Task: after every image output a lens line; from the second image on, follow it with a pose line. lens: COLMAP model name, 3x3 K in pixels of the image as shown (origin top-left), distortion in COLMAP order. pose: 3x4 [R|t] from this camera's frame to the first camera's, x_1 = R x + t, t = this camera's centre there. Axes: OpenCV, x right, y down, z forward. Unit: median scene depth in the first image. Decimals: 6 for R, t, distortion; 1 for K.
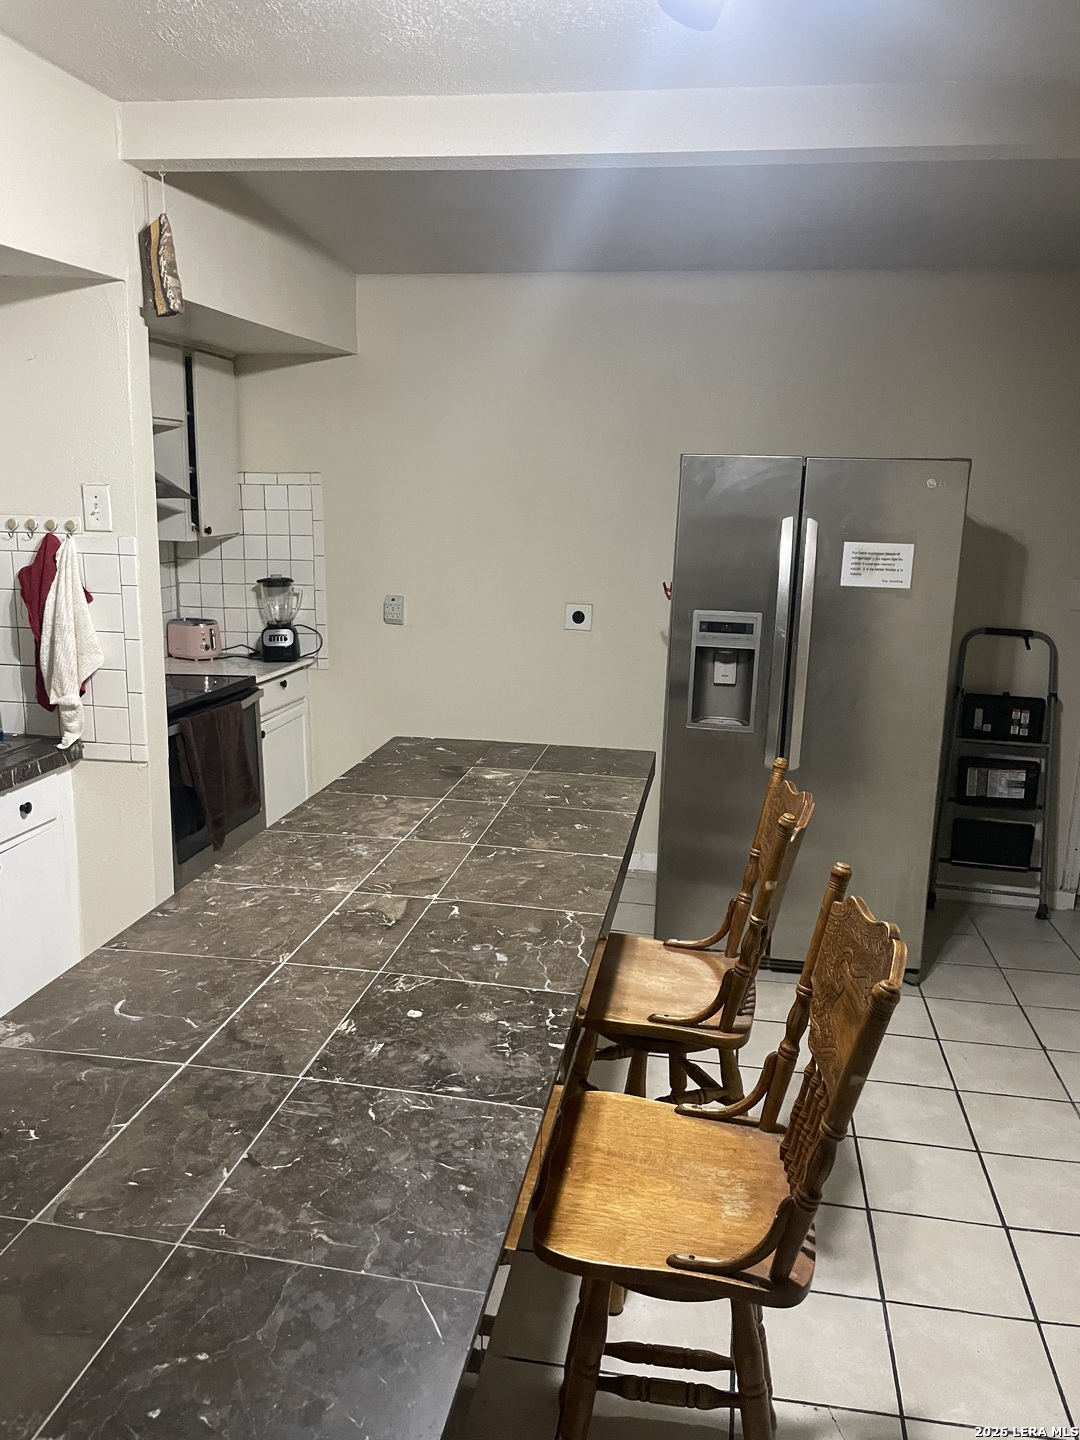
lens RADIAL K [[1098.0, 0, 543.4], [0, 1098.0, 724.4], [0, 0, 1]] dist [0.070227, -0.104685]
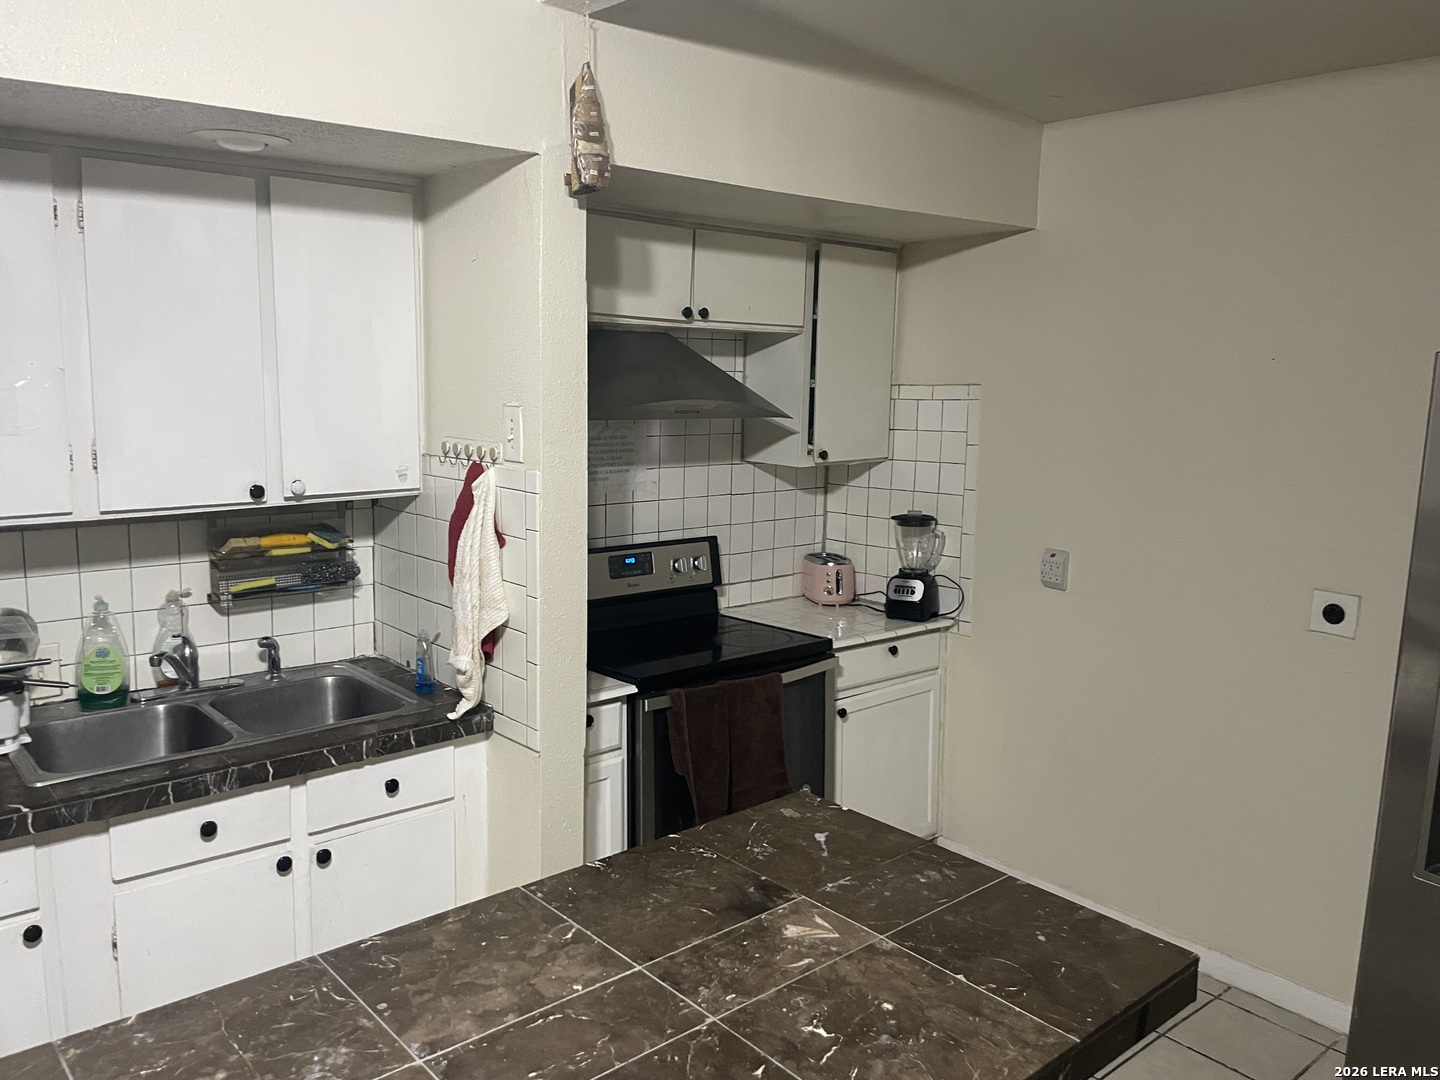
lens RADIAL K [[1098.0, 0, 721.7], [0, 1098.0, 534.5], [0, 0, 1]] dist [0.070227, -0.104685]
pose [[0.779953, 0.082986, -0.620312, 0.154675], [-0.134093, 0.990310, -0.036117, -0.077163], [0.611304, 0.111349, 0.783523, 0.318002]]
